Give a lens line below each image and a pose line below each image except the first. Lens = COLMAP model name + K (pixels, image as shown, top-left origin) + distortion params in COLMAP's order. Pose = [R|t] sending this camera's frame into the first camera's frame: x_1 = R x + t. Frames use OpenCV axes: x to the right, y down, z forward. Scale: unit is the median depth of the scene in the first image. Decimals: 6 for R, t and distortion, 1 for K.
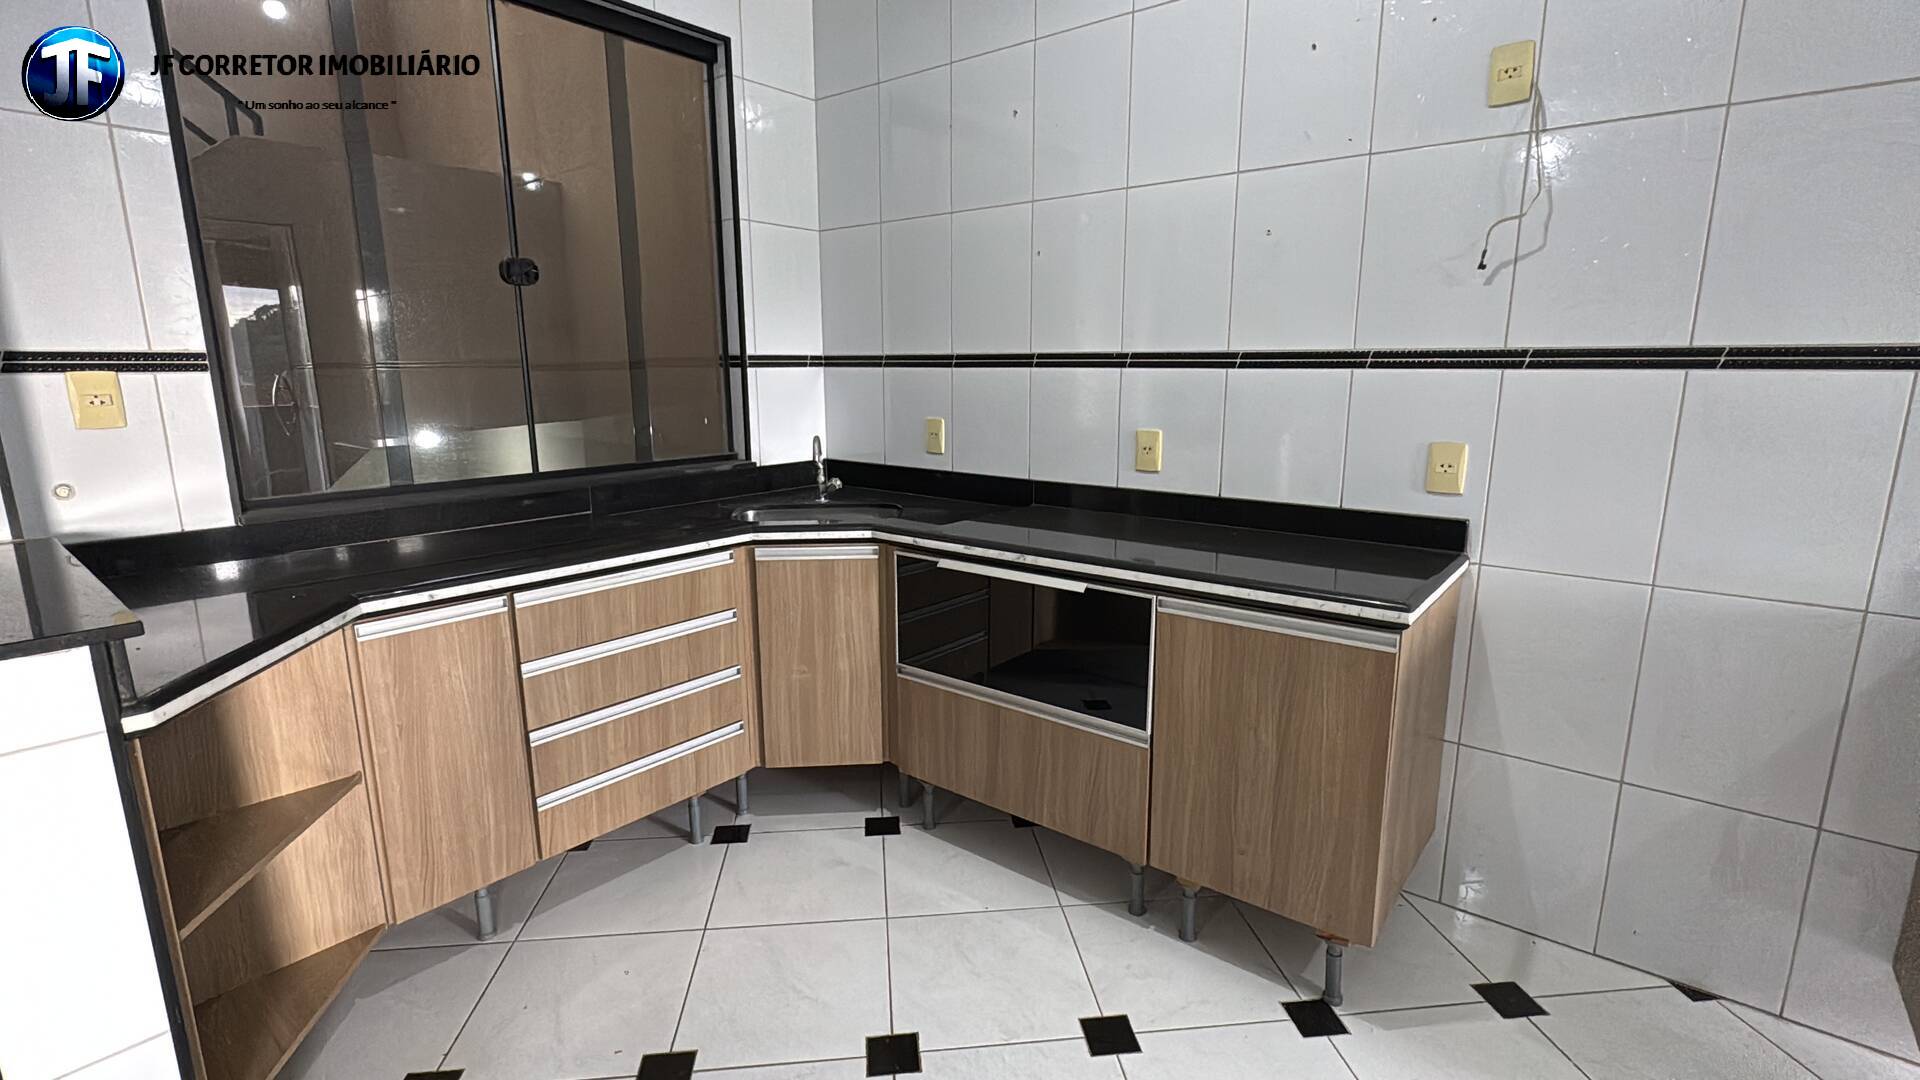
lens RADIAL K [[872.9, 0, 959.3], [0, 872.9, 544.1], [0, 0, 1]] dist [-0.004079, 0.000724]
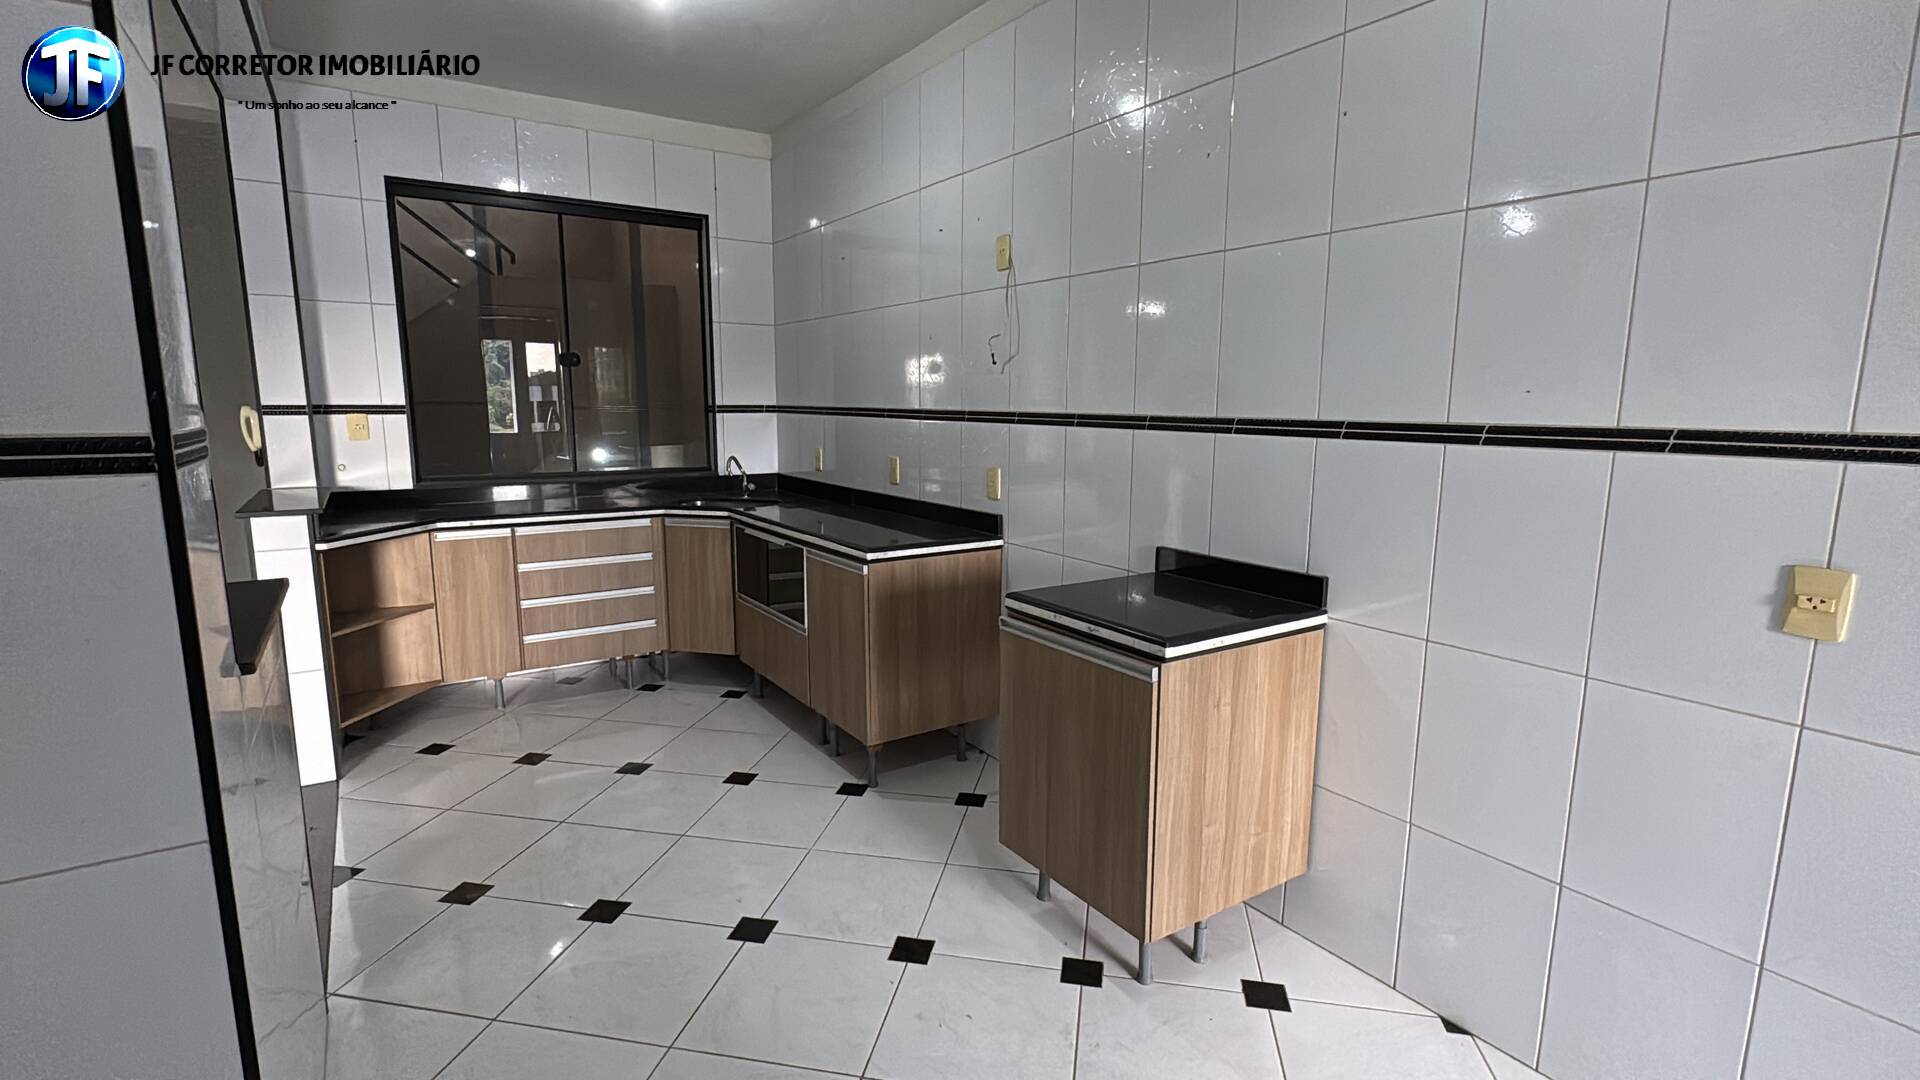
lens RADIAL K [[872.9, 0, 960.6], [0, 872.9, 540.2], [0, 0, 1]] dist [-0.004079, 0.000724]
pose [[0.956365, 0.056603, -0.286641, 0.831447], [-0.069274, 0.997010, -0.034250, 0.067576], [0.283845, 0.052612, 0.957426, -0.493162]]
